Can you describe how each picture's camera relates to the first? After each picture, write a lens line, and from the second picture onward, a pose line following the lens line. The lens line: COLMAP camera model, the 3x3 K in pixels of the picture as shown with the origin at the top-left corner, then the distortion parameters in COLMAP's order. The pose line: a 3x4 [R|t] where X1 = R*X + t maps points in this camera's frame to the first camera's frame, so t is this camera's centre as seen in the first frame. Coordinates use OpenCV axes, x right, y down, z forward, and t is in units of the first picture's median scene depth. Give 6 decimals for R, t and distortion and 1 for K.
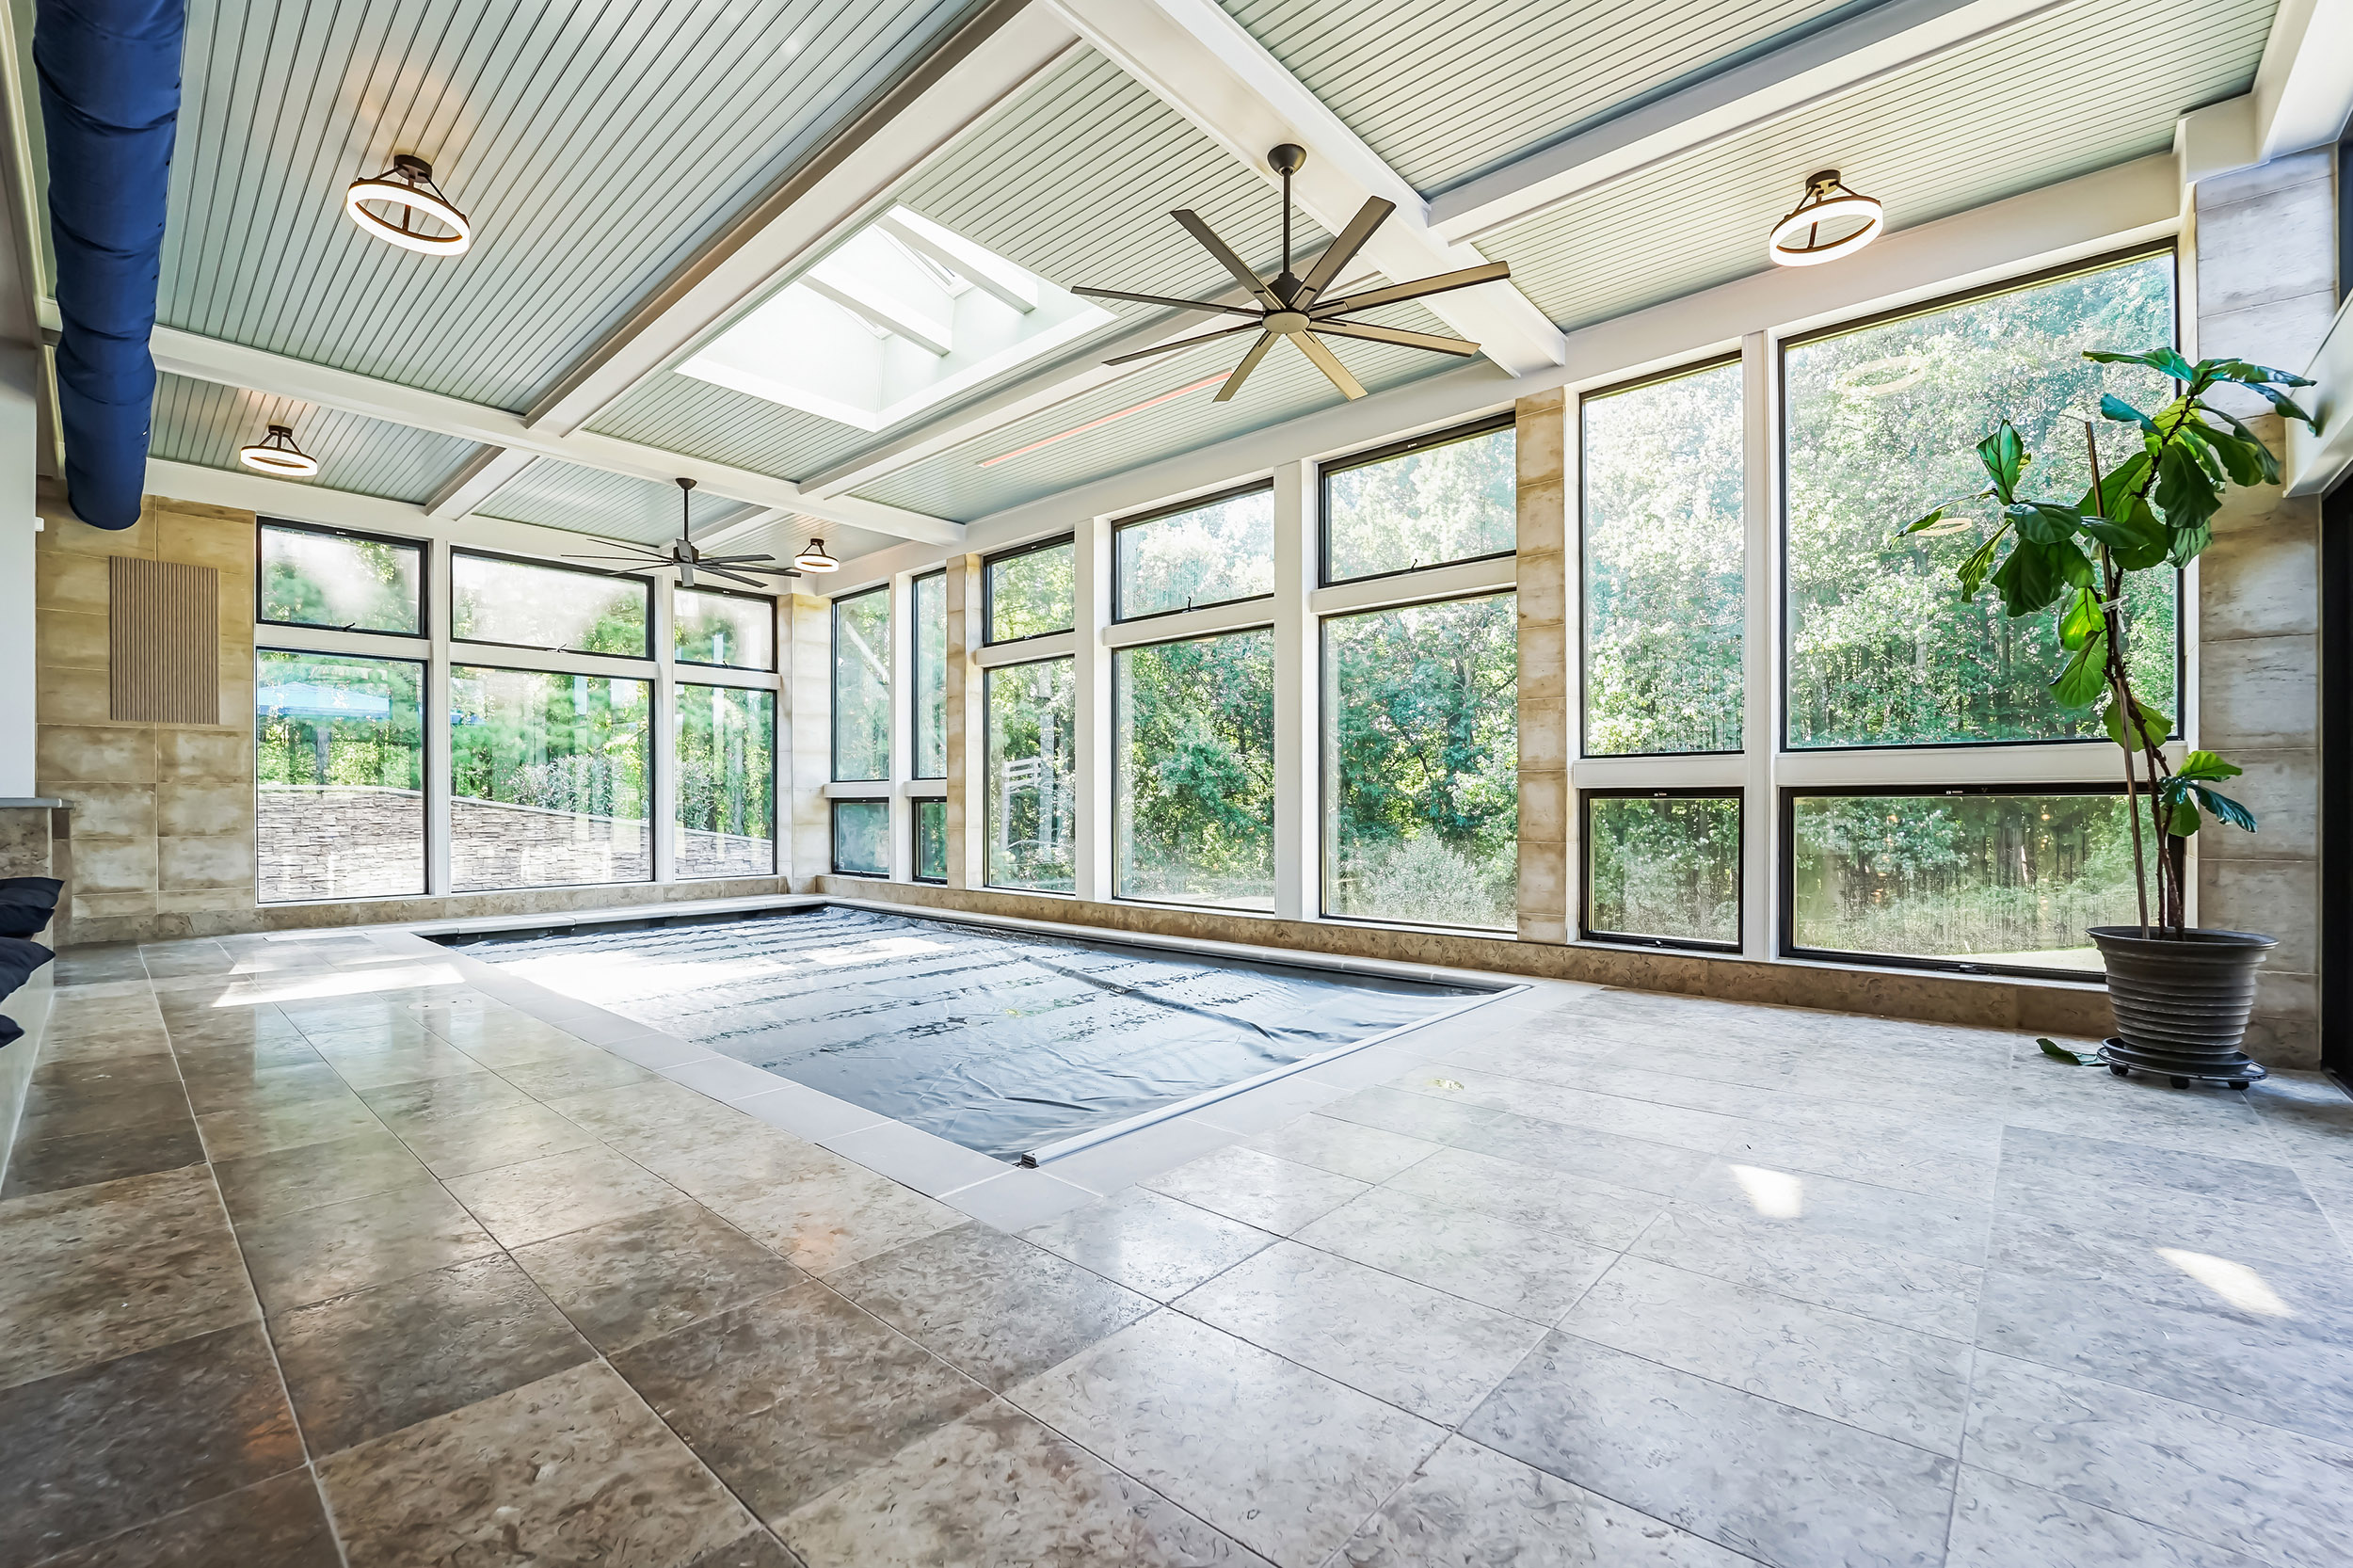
lens RADIAL K [[959.8, 0, 1174.7], [0, 959.8, 818.6], [0, 0, 1]] dist [-0.014528, 0.001936]
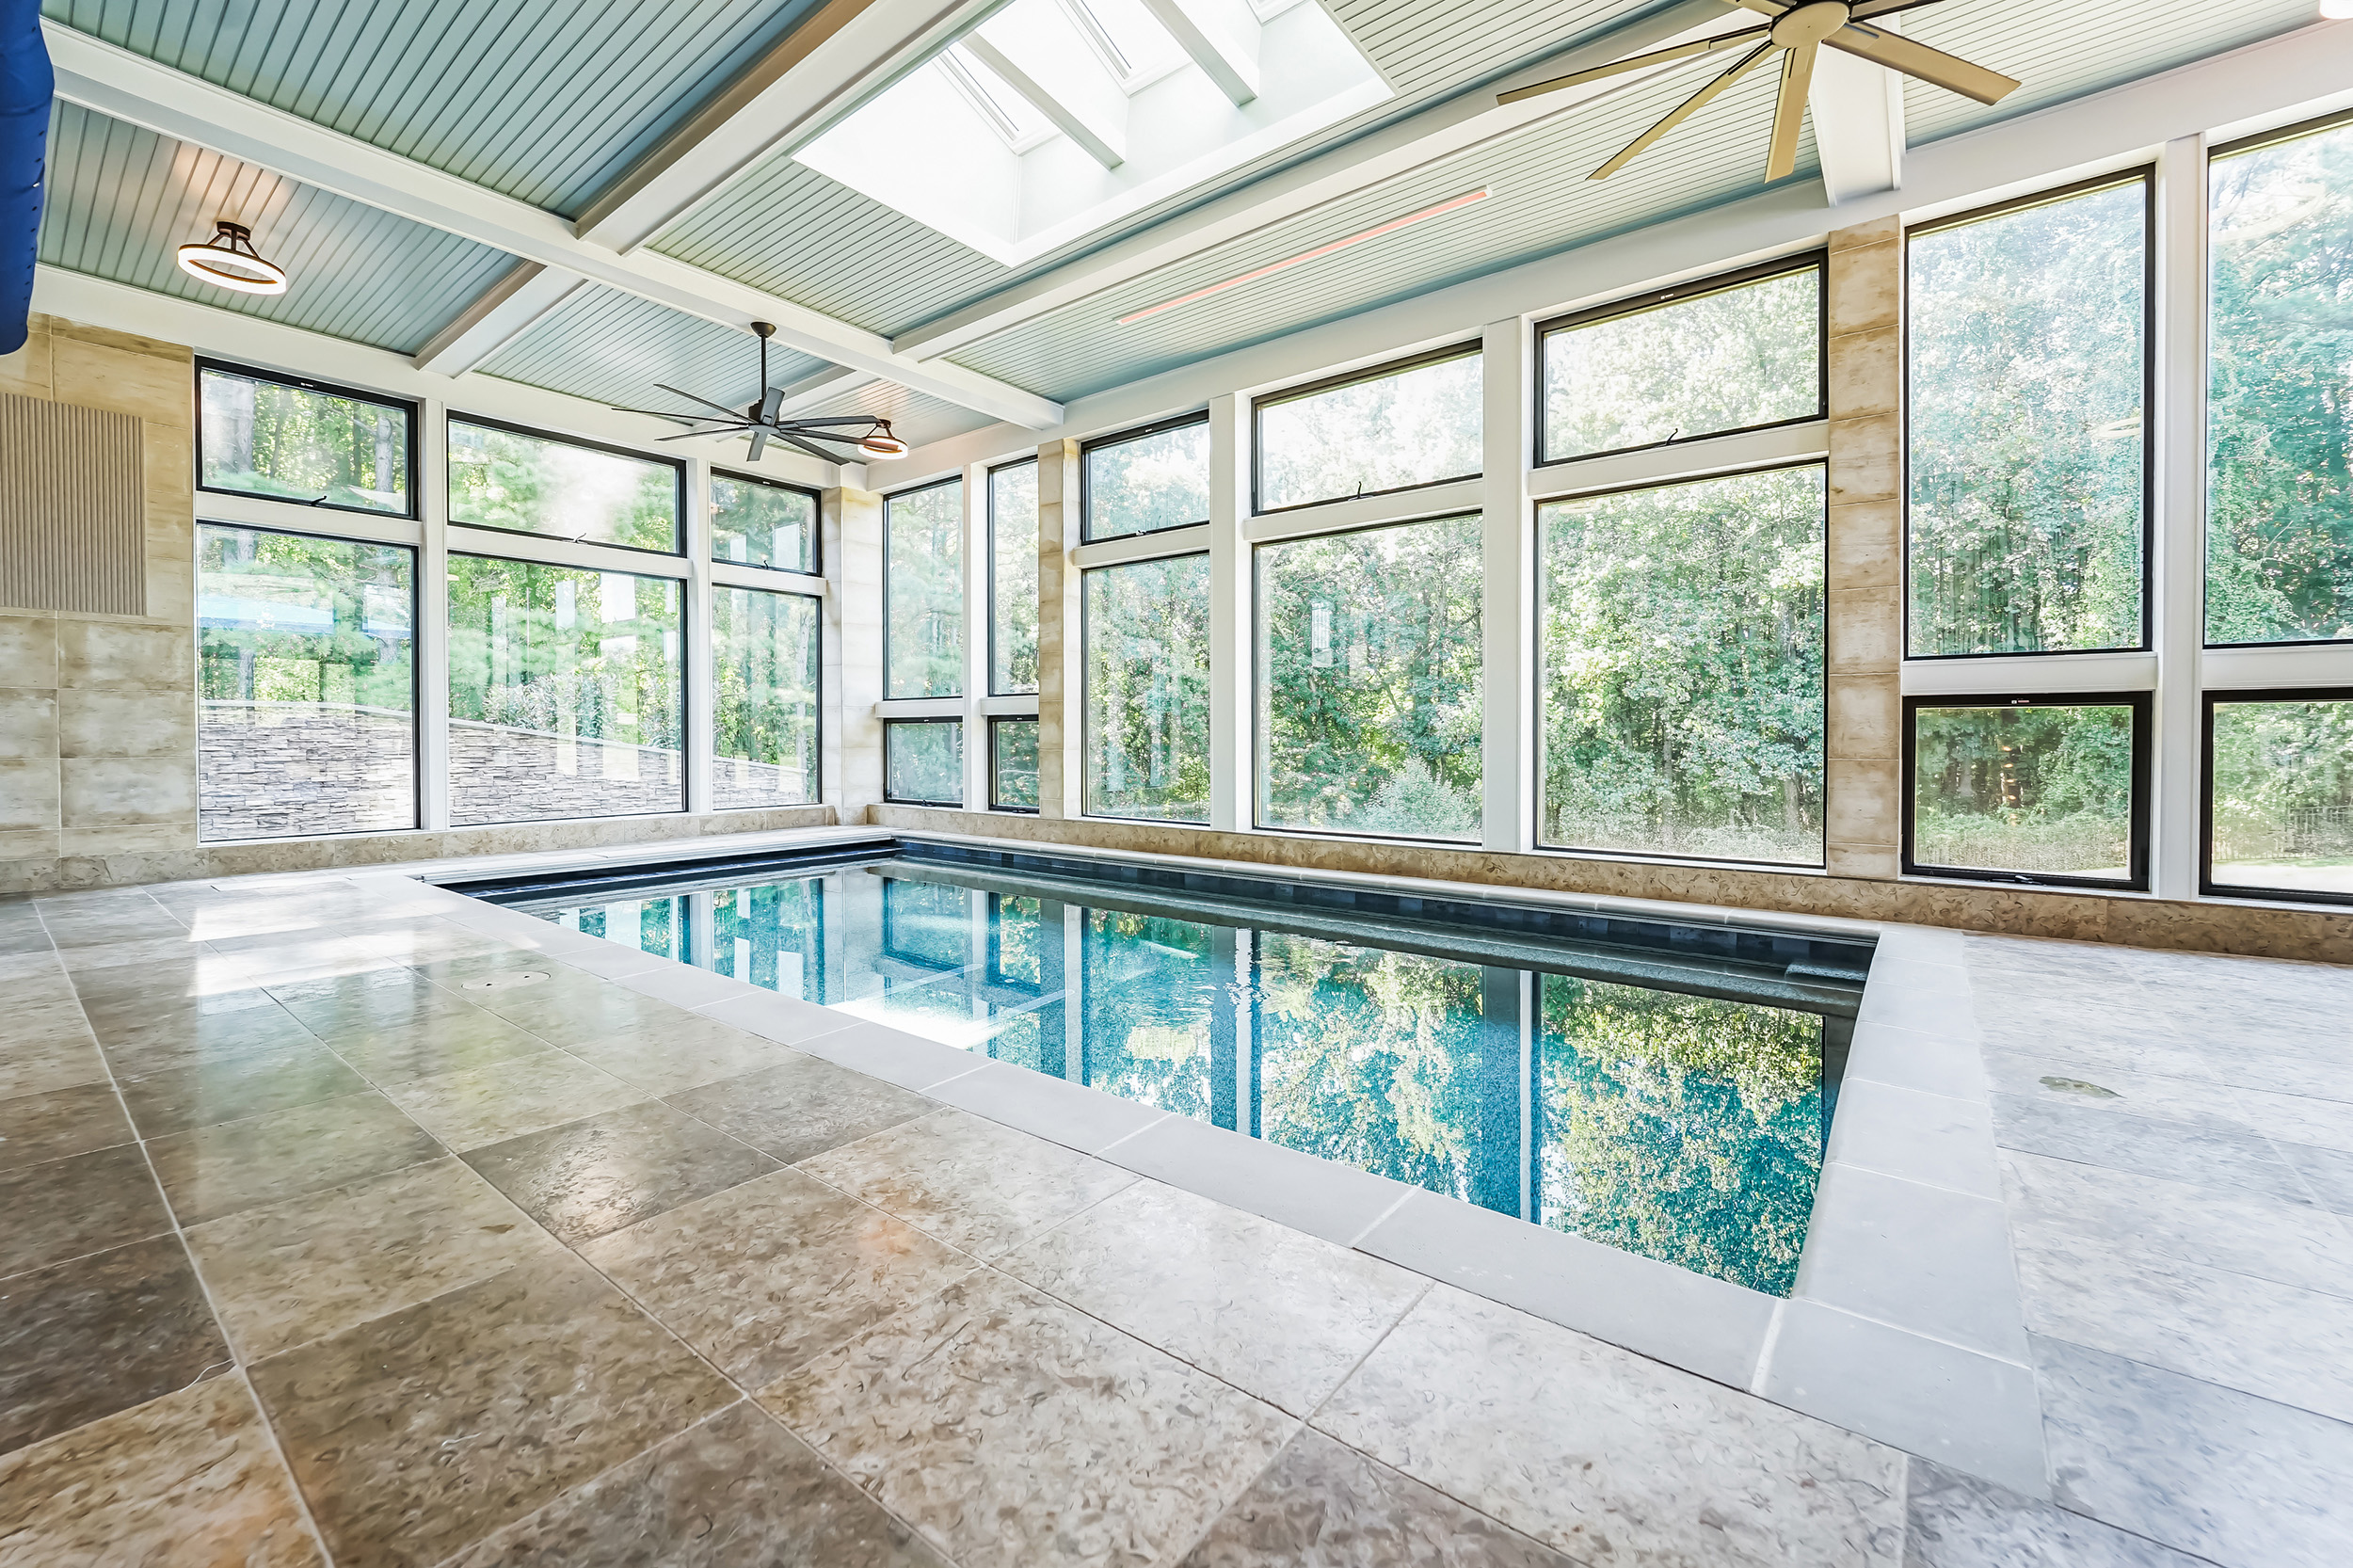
lens RADIAL K [[959.8, 0, 1200.2], [0, 959.8, 747.9], [0, 0, 1]] dist [-0.014528, 0.001936]
pose [[0.997612, -0.000593, 0.069058, -0.288357], [0.000652, 0.999999, -0.000829, 0.017130], [-0.069057, 0.000872, 0.997612, 0.239317]]
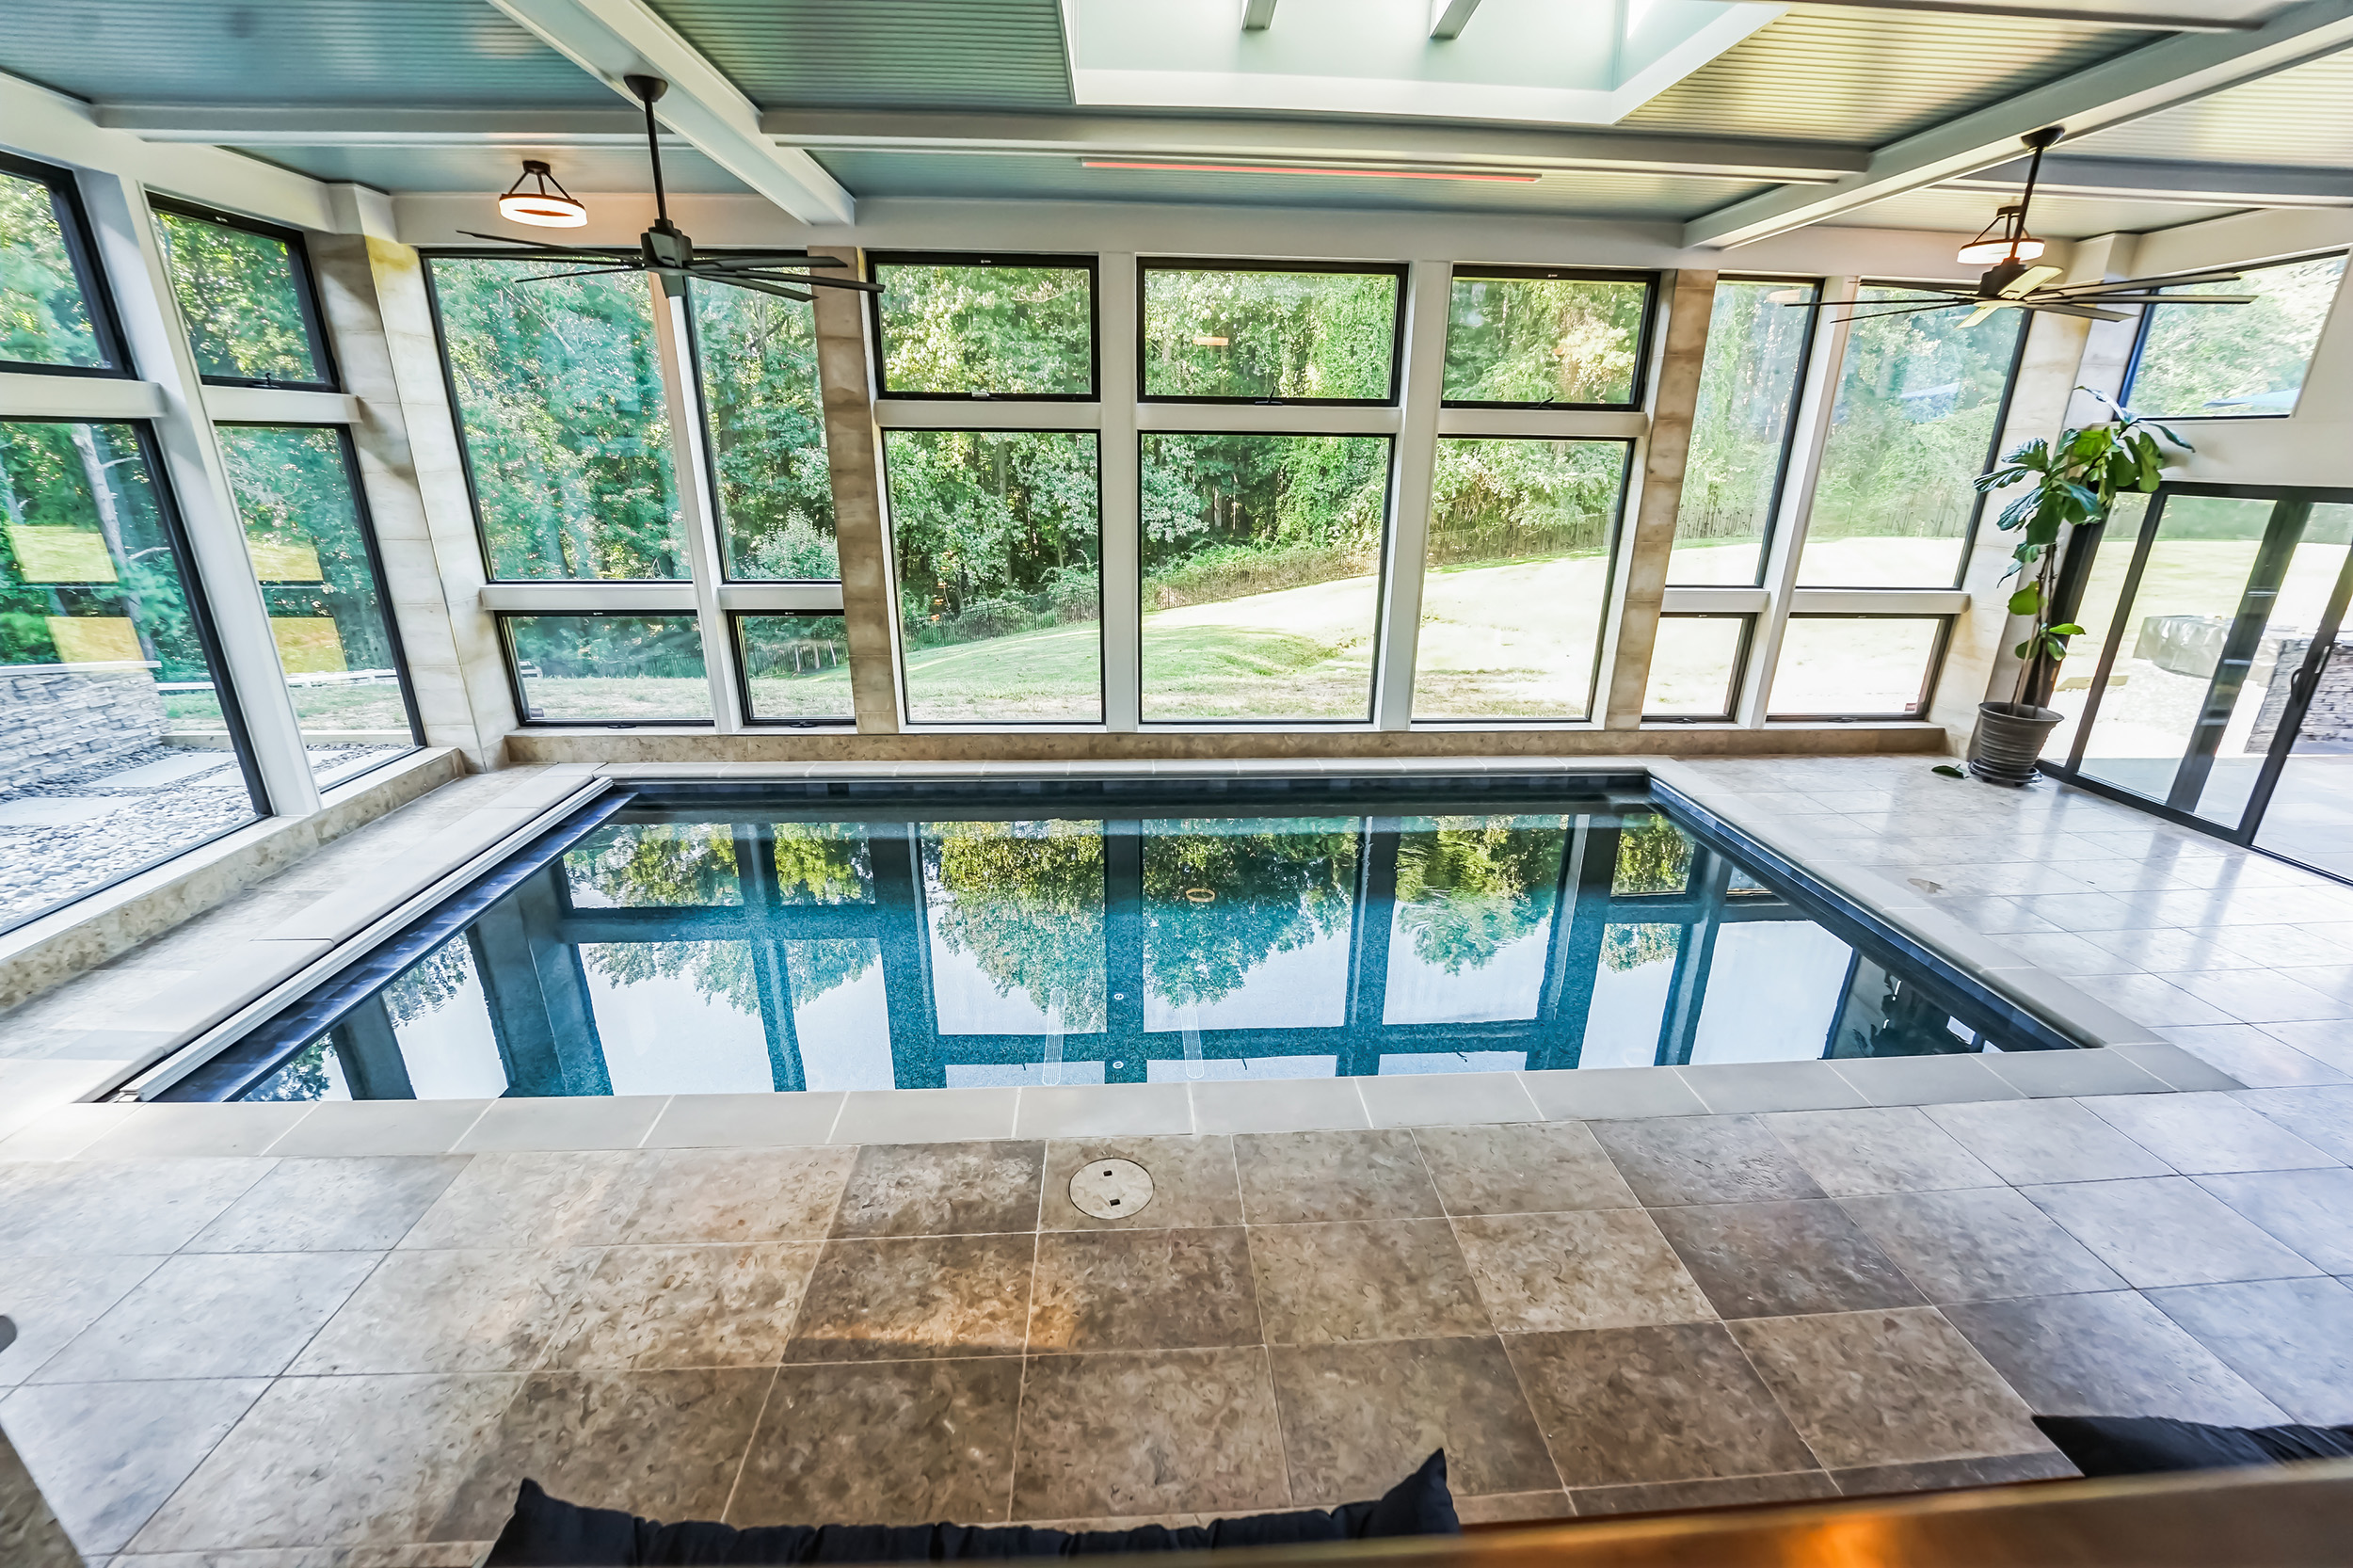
lens RADIAL K [[959.8, 0, 1191.8], [0, 959.8, 781.9], [0, 0, 1]] dist [-0.014528, 0.001936]
pose [[0.704075, -0.221580, 0.674671, -1.074772], [-0.005206, 0.948436, 0.316925, -0.248642], [-0.710107, -0.226651, 0.666616, 0.586499]]
